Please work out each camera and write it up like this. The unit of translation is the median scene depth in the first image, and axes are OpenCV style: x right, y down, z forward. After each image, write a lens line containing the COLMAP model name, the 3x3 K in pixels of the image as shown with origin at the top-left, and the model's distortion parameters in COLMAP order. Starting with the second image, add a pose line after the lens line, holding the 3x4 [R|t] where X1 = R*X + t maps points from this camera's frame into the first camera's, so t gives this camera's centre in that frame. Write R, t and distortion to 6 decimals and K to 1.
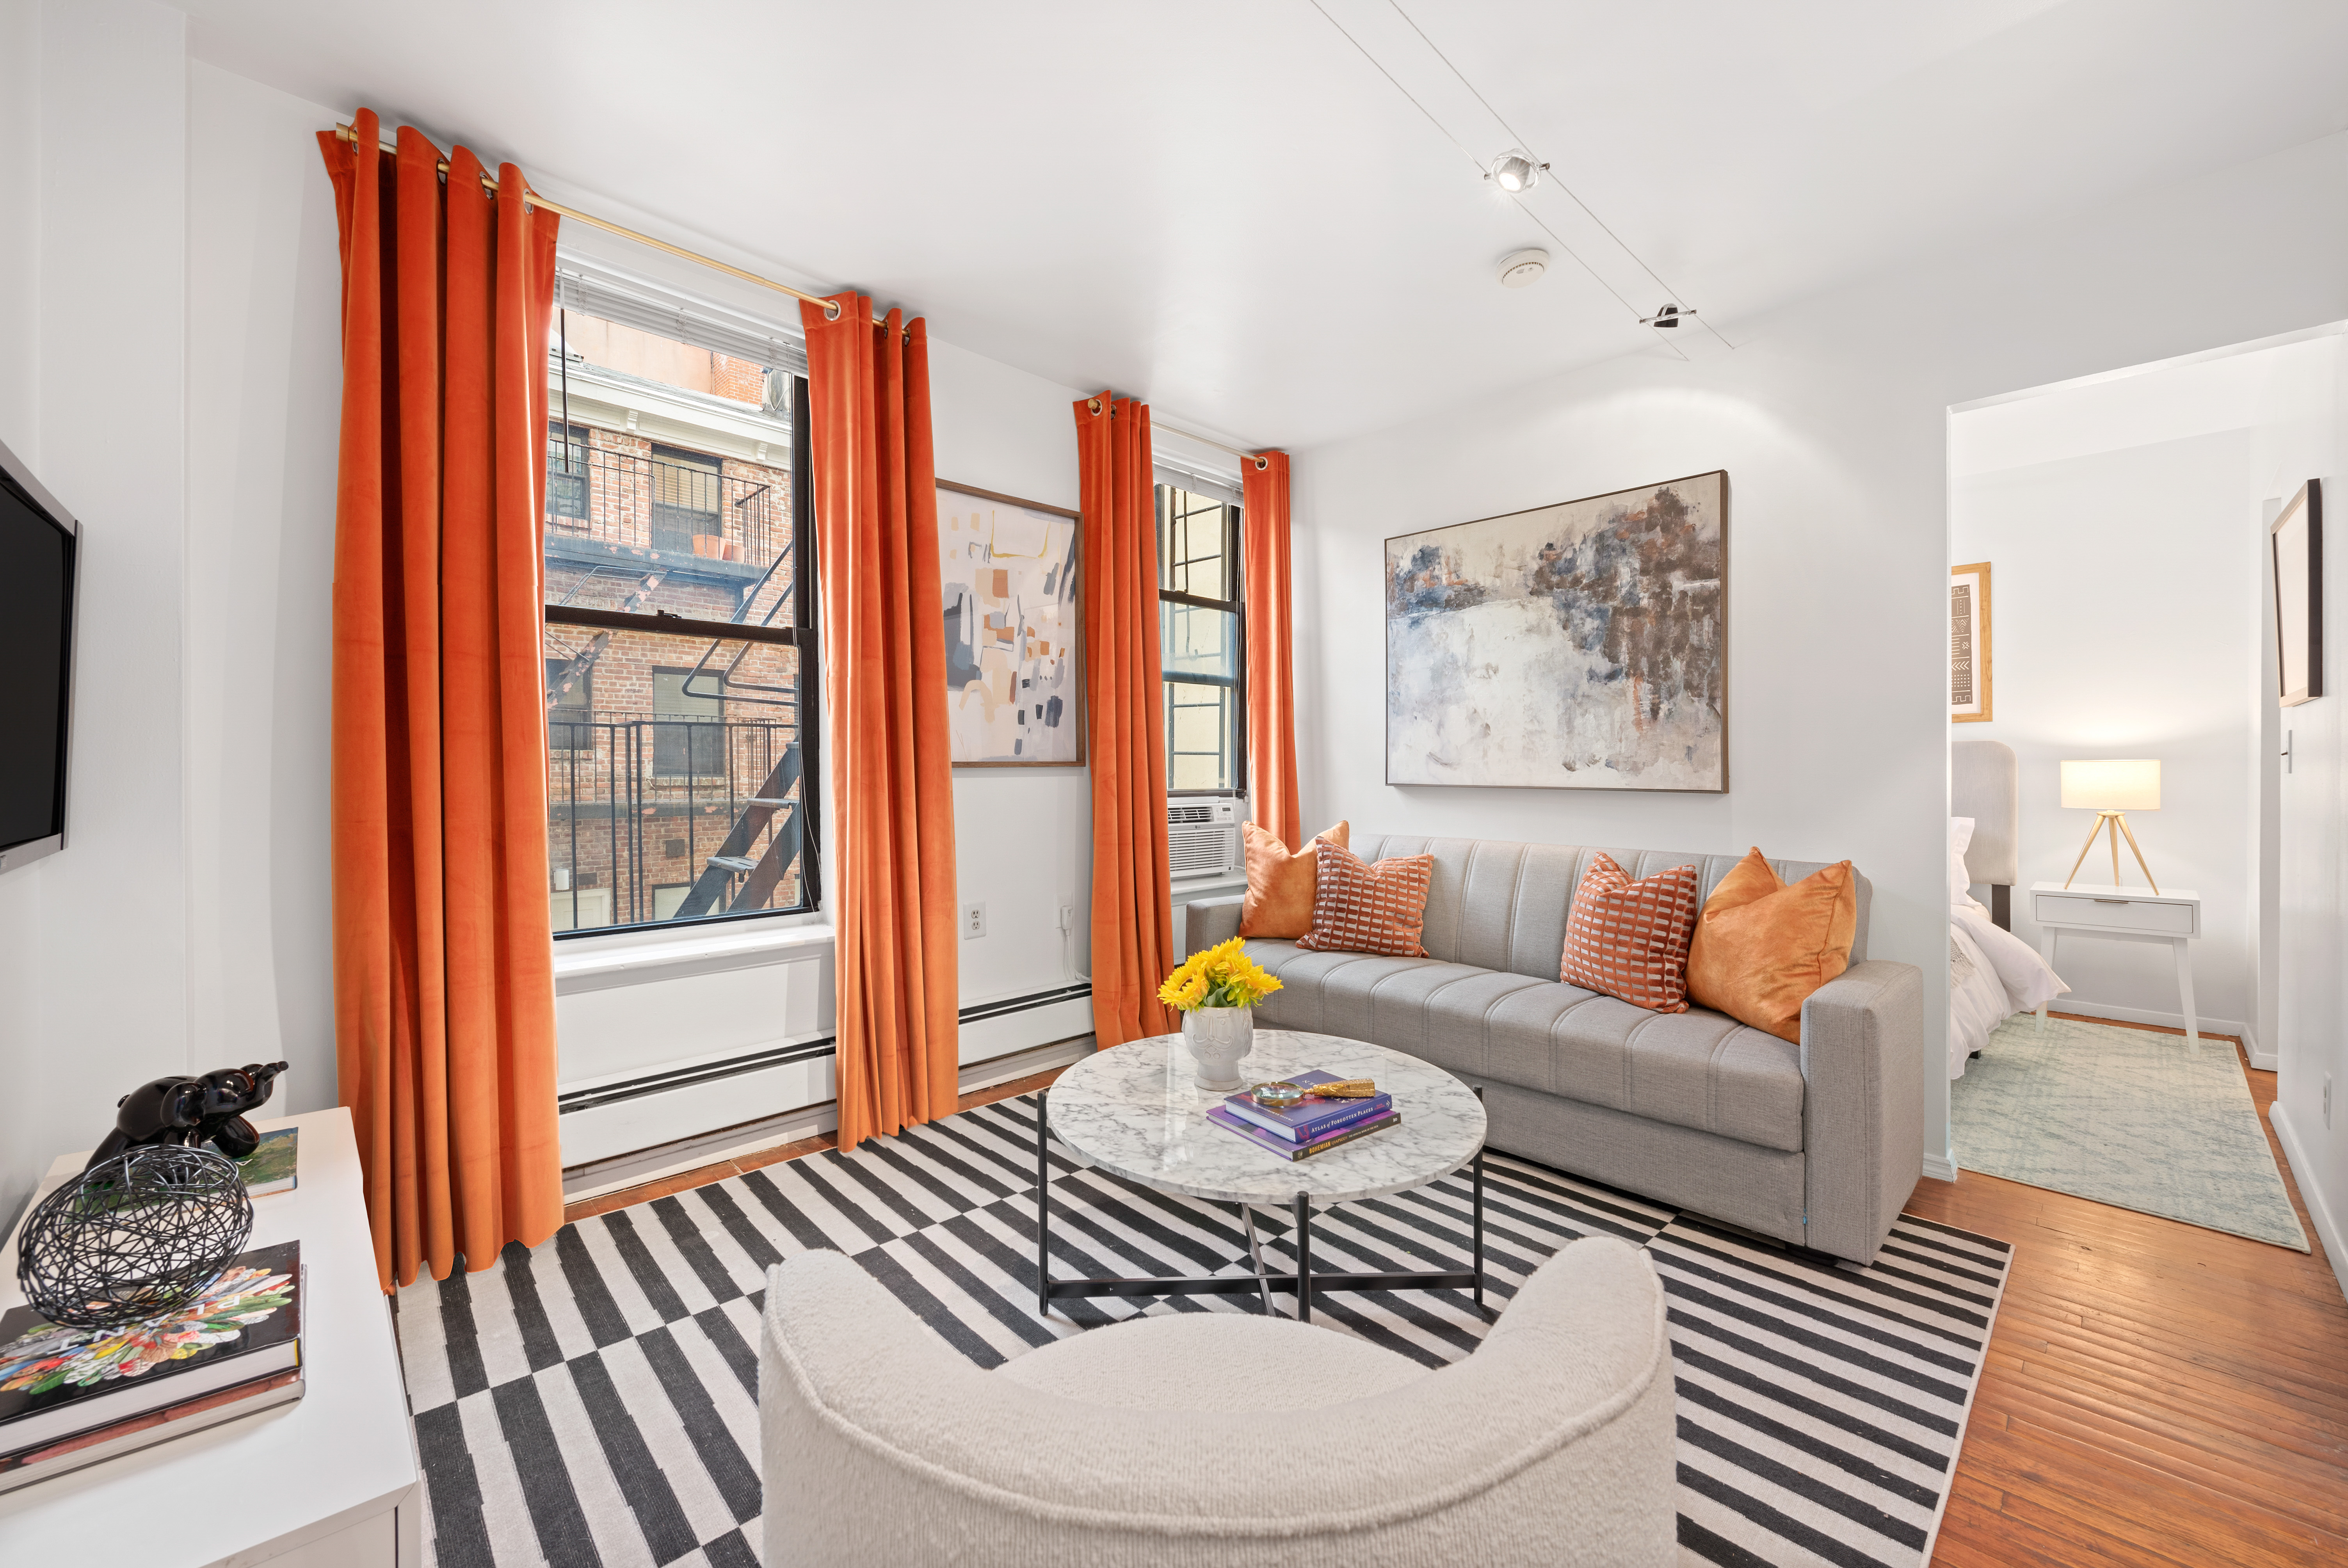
lens RADIAL K [[910.1, 0, 1161.7], [0, 910.1, 776.6], [0, 0, 1]] dist [-0.001349, -0.000118]
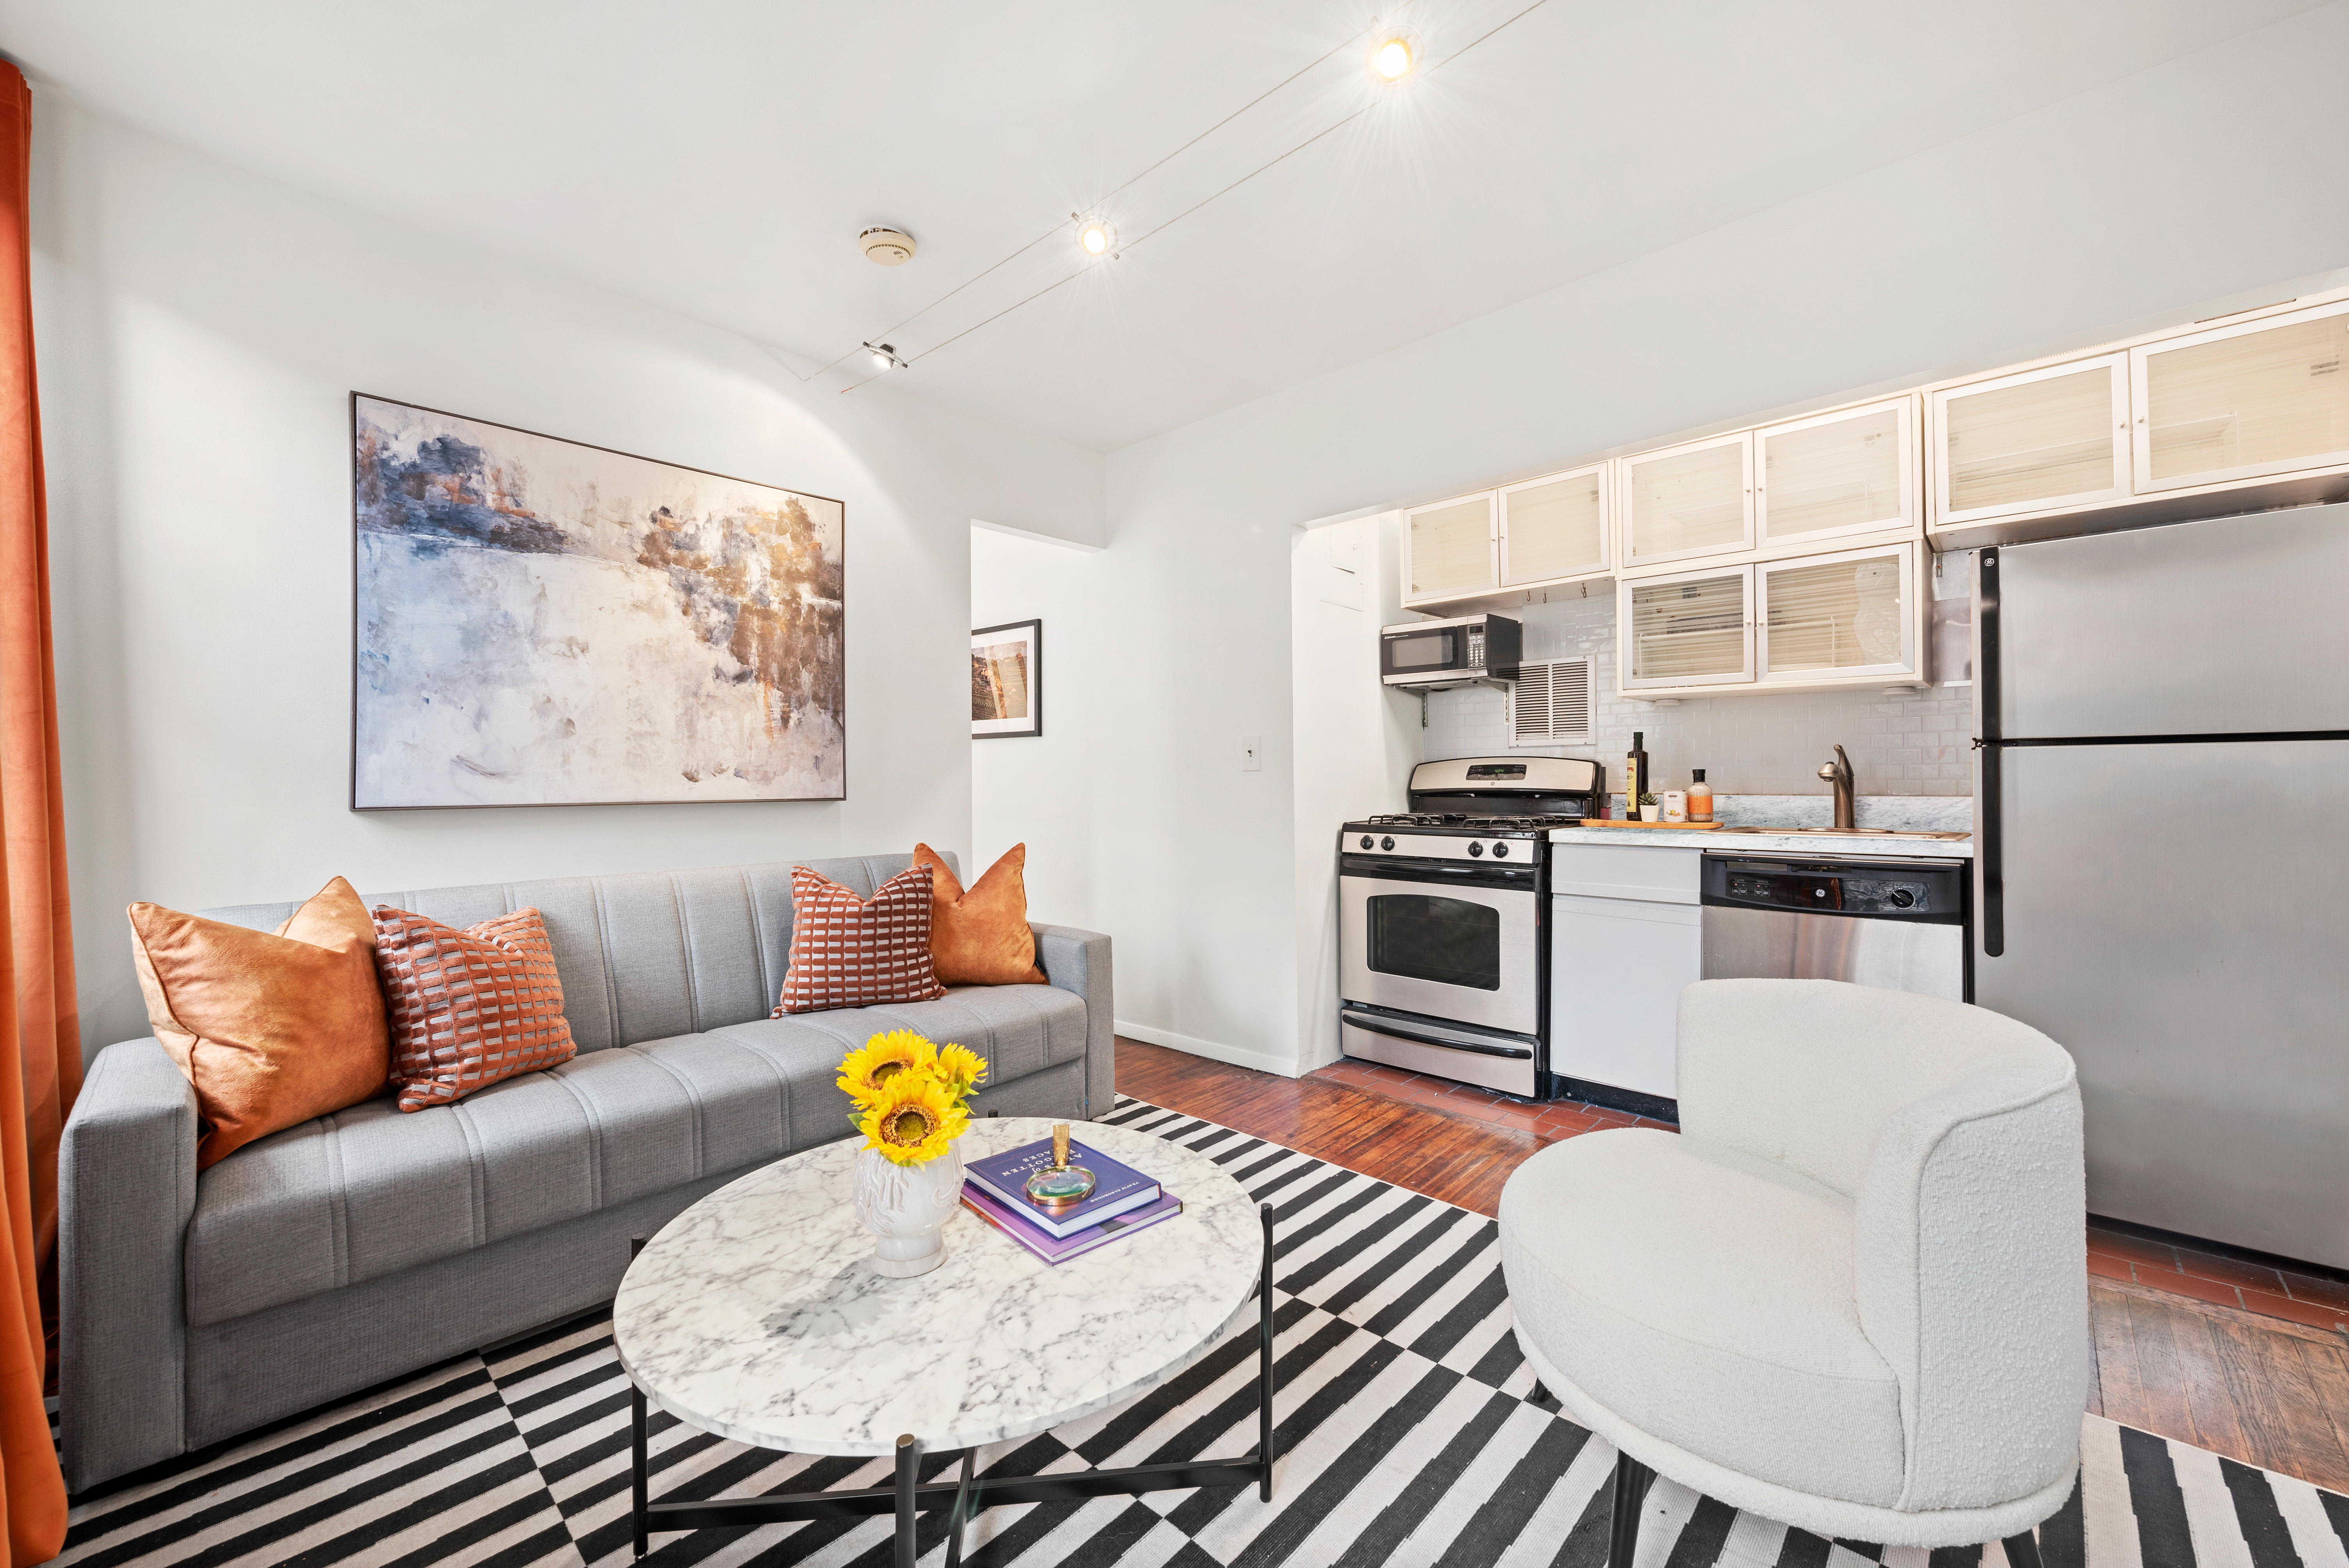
lens RADIAL K [[910.4, 0, 1169.0], [0, 910.4, 765.2], [0, 0, 1]] dist [-0.001349, -0.000118]
pose [[-0.061548, 0.004234, 0.998095, -0.443924], [0.013677, 0.999901, -0.003399, -0.012481], [-0.998010, 0.013442, -0.061600, 0.615135]]
